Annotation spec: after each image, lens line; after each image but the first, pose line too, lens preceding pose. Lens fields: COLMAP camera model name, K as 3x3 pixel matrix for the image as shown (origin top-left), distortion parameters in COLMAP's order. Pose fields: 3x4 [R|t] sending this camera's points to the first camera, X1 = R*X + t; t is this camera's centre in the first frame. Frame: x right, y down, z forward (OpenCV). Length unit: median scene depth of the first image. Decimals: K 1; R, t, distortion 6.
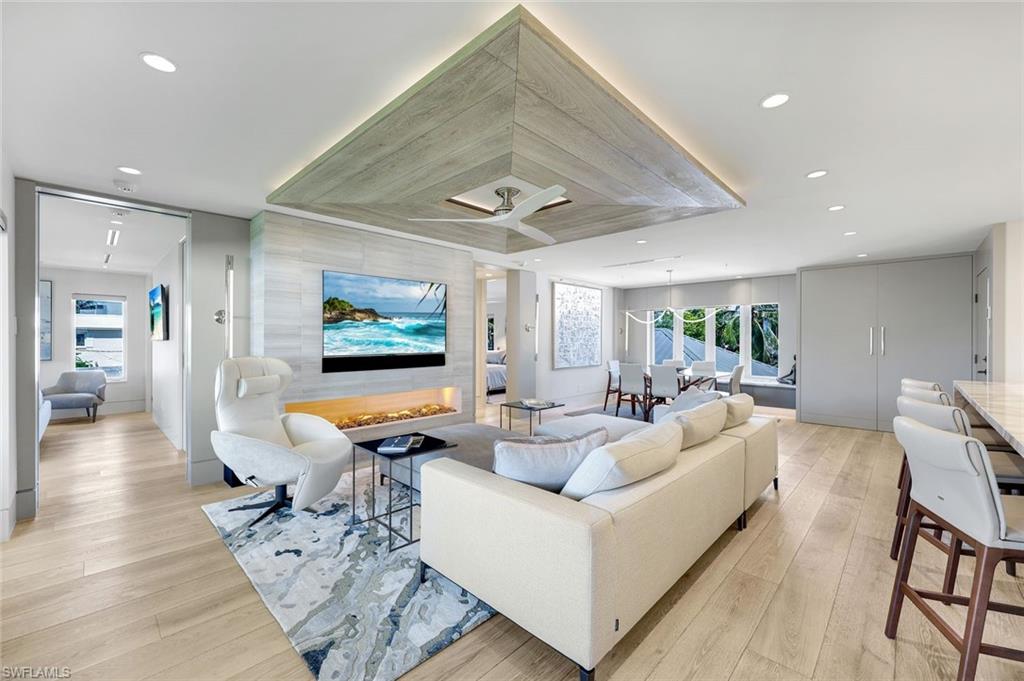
lens RADIAL K [[416.2, 0, 512.0], [0, 416.2, 340.5], [0, 0, 1]] dist [0.000452, 0.000014]
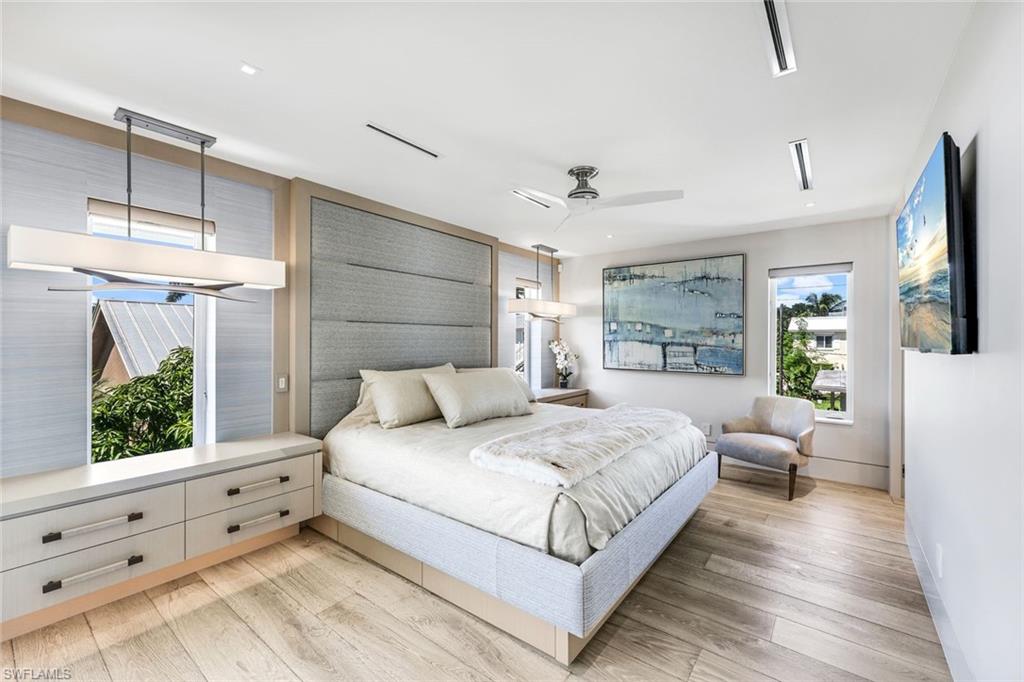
lens RADIAL K [[416.2, 0, 512.0], [0, 416.2, 341.0], [0, 0, 1]] dist [0.000452, 0.000014]
pose [[0.107081, -0.000697, -0.994250, -0.459835], [-0.002480, 0.999996, -0.000968, -0.005039], [0.994247, 0.002569, 0.107078, 0.527262]]
